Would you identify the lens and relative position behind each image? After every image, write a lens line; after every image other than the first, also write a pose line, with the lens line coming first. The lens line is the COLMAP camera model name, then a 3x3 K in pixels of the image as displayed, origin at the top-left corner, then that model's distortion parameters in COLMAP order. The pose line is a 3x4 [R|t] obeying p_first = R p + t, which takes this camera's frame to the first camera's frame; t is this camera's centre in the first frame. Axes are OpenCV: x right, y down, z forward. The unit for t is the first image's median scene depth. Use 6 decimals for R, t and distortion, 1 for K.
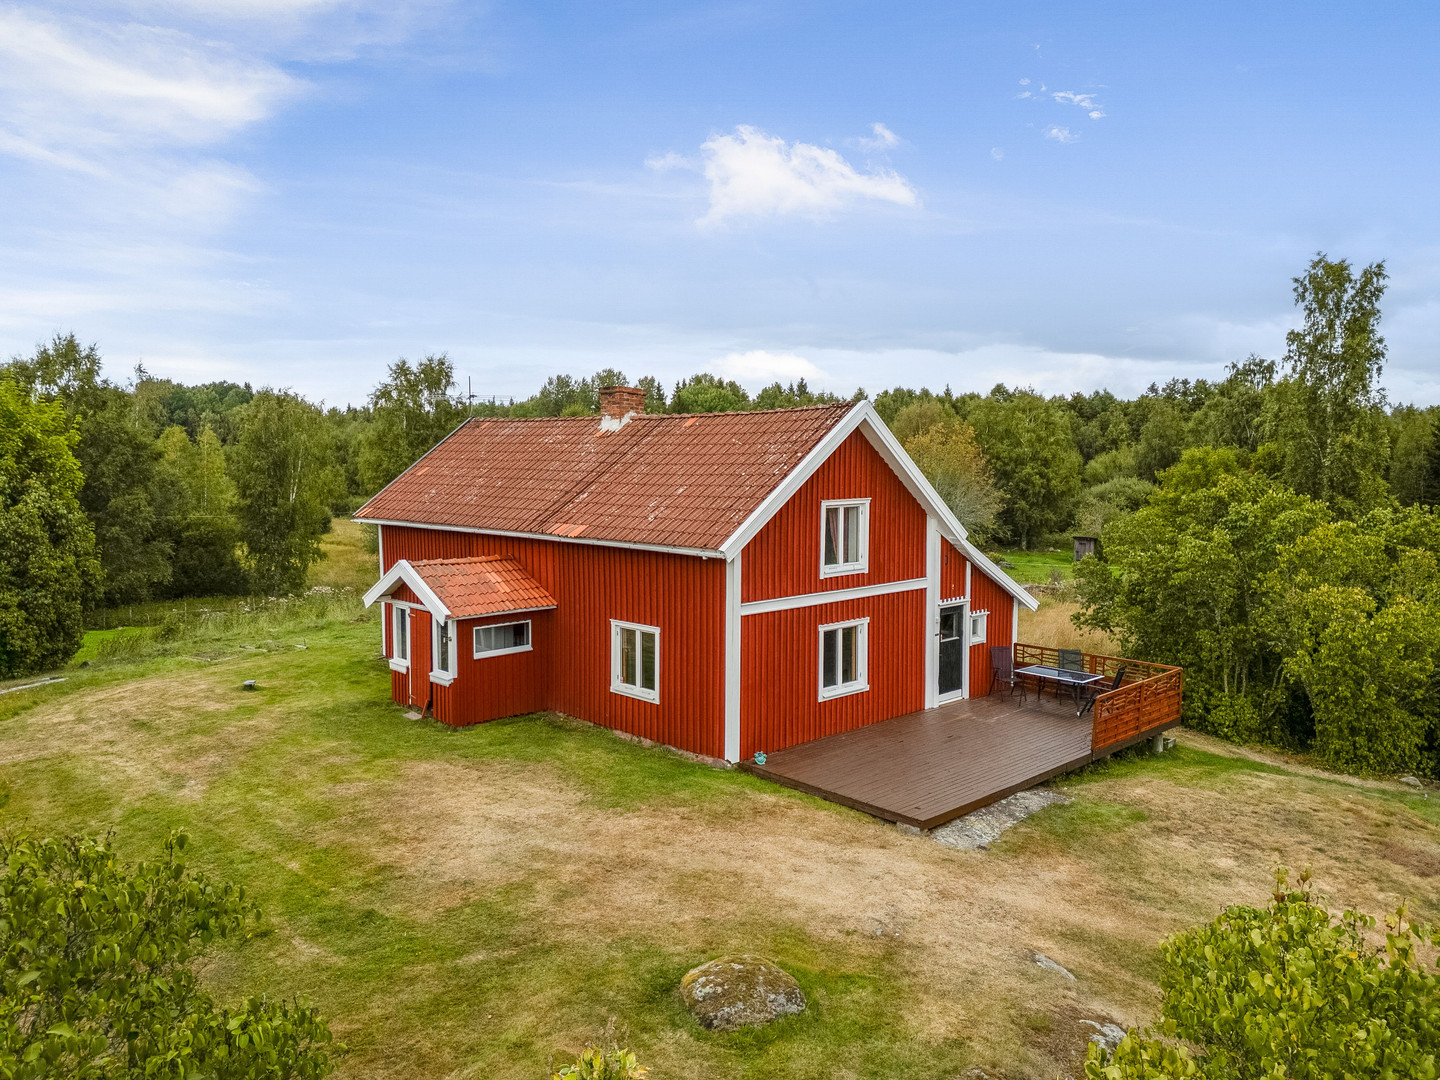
lens RADIAL K [[1004.3, 0, 719.7], [0, 1004.3, 534.3], [0, 0, 1]] dist [0.072478, -0.064827]
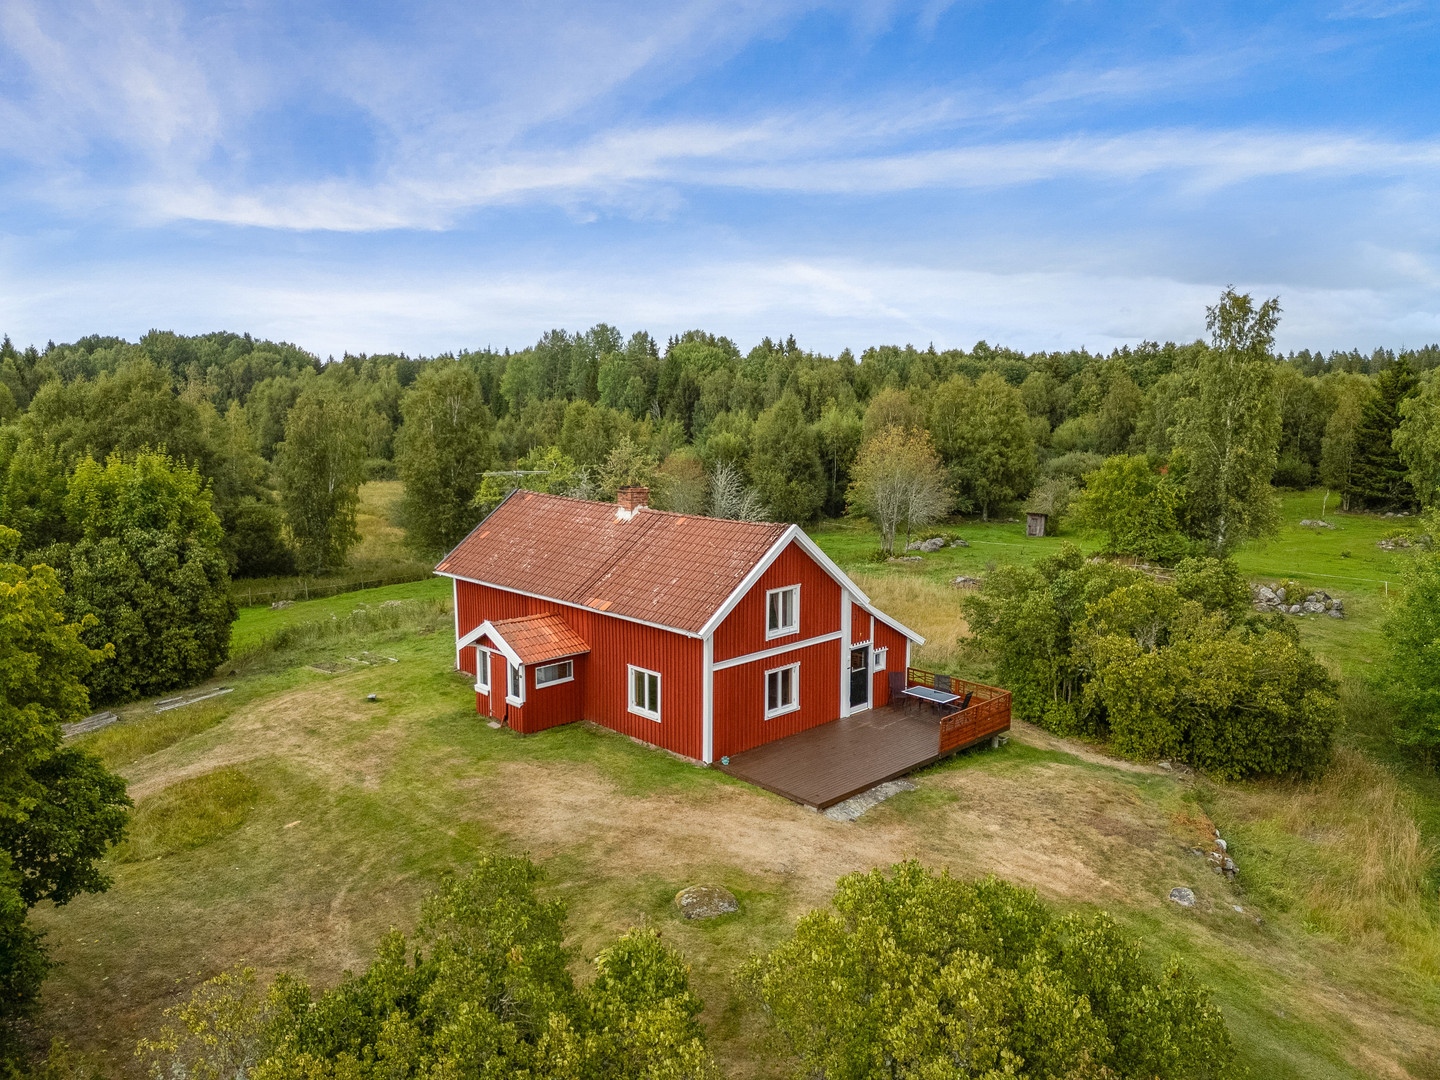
lens RADIAL K [[1004.3, 0, 724.5], [0, 1004.3, 538.1], [0, 0, 1]] dist [0.072478, -0.064827]
pose [[0.999932, 0.000611, 0.011639, 0.017276], [-0.001411, 0.997626, 0.068857, -0.196407], [-0.011570, -0.068868, 0.997559, -0.461032]]
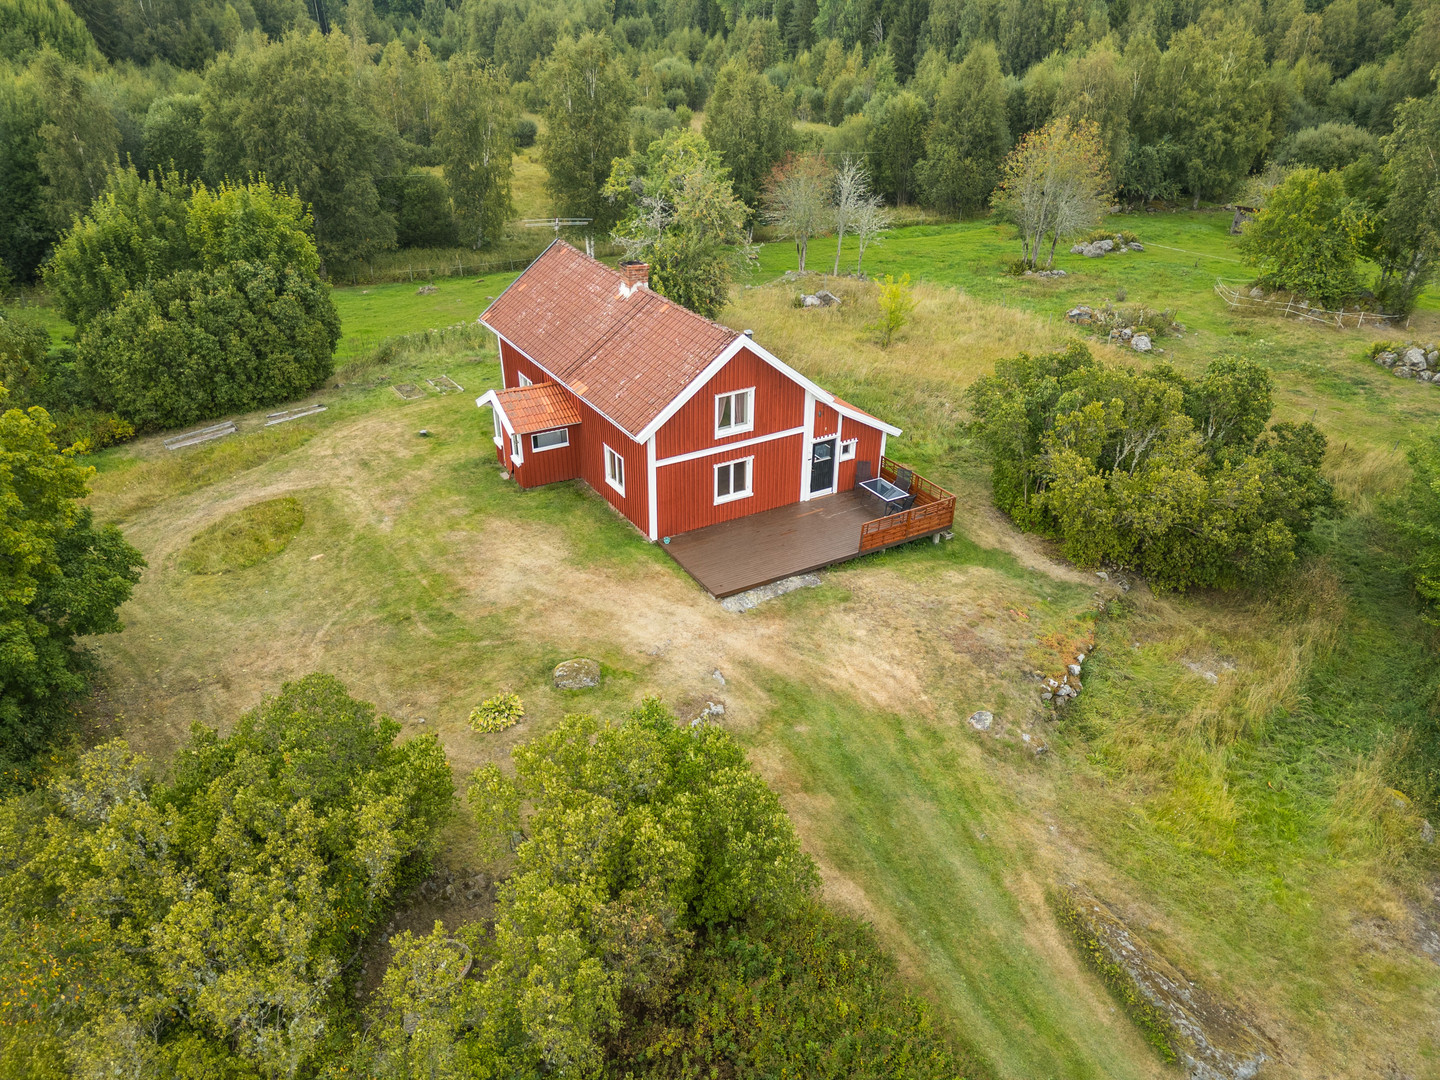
lens RADIAL K [[1004.3, 0, 729.4], [0, 1004.3, 541.4], [0, 0, 1]] dist [0.072478, -0.064827]
pose [[0.974527, 0.117302, -0.191148, 0.422593], [-0.026126, 0.905884, 0.422719, -0.464899], [0.222744, -0.406957, 0.885873, -0.504199]]
